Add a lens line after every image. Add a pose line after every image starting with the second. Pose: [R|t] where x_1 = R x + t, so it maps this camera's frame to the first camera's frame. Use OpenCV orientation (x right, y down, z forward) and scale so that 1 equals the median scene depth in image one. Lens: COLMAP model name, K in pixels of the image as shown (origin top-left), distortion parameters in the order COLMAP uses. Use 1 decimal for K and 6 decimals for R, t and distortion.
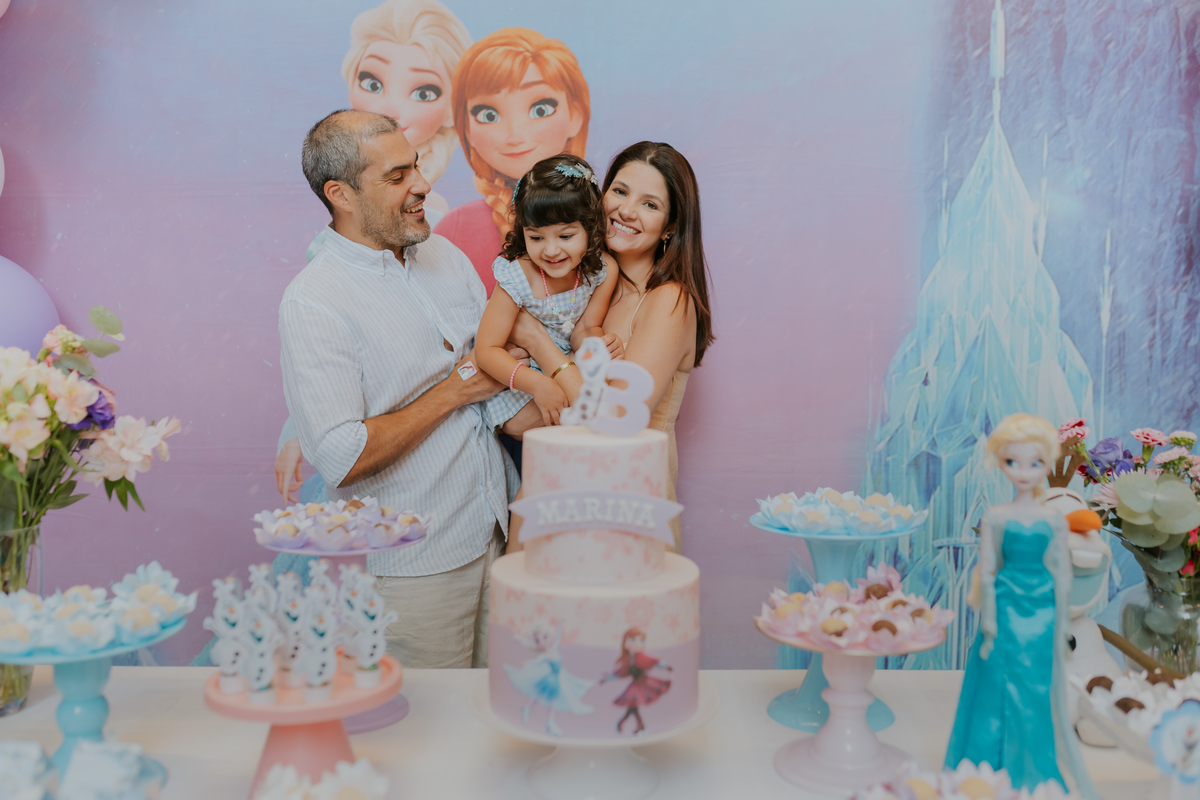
lens RADIAL K [[1384.9, 0, 621.8], [0, 1384.9, 377.5], [0, 0, 1]] dist [-0.003559, 0.002083]
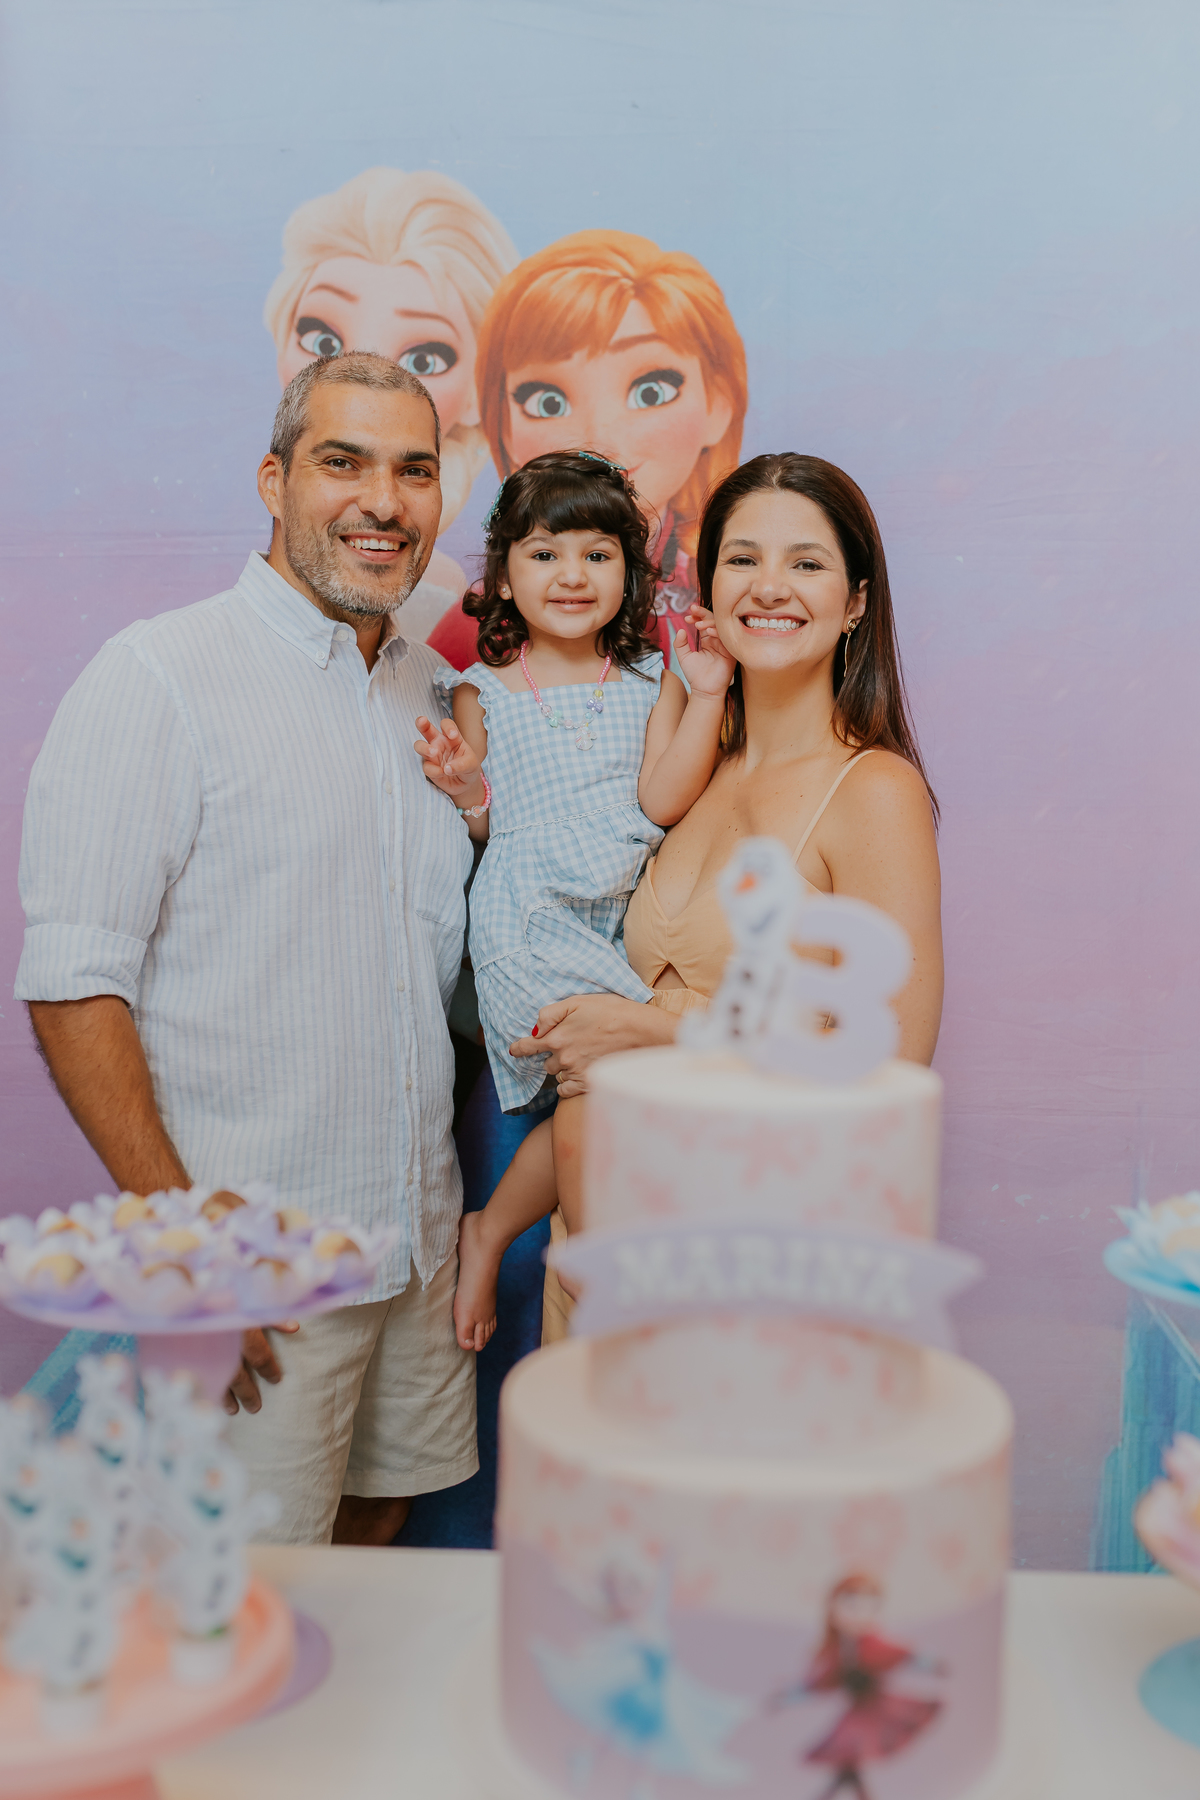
lens RADIAL K [[2175.5, 0, 644.5], [0, 2175.5, 902.9], [0, 0, 1]] dist [-0.006709, 0.016568]
pose [[0.997990, 0.014604, -0.061669, -0.008635], [-0.014627, 0.999893, 0.000092, -0.005725], [0.061664, 0.000810, 0.998097, 0.203721]]
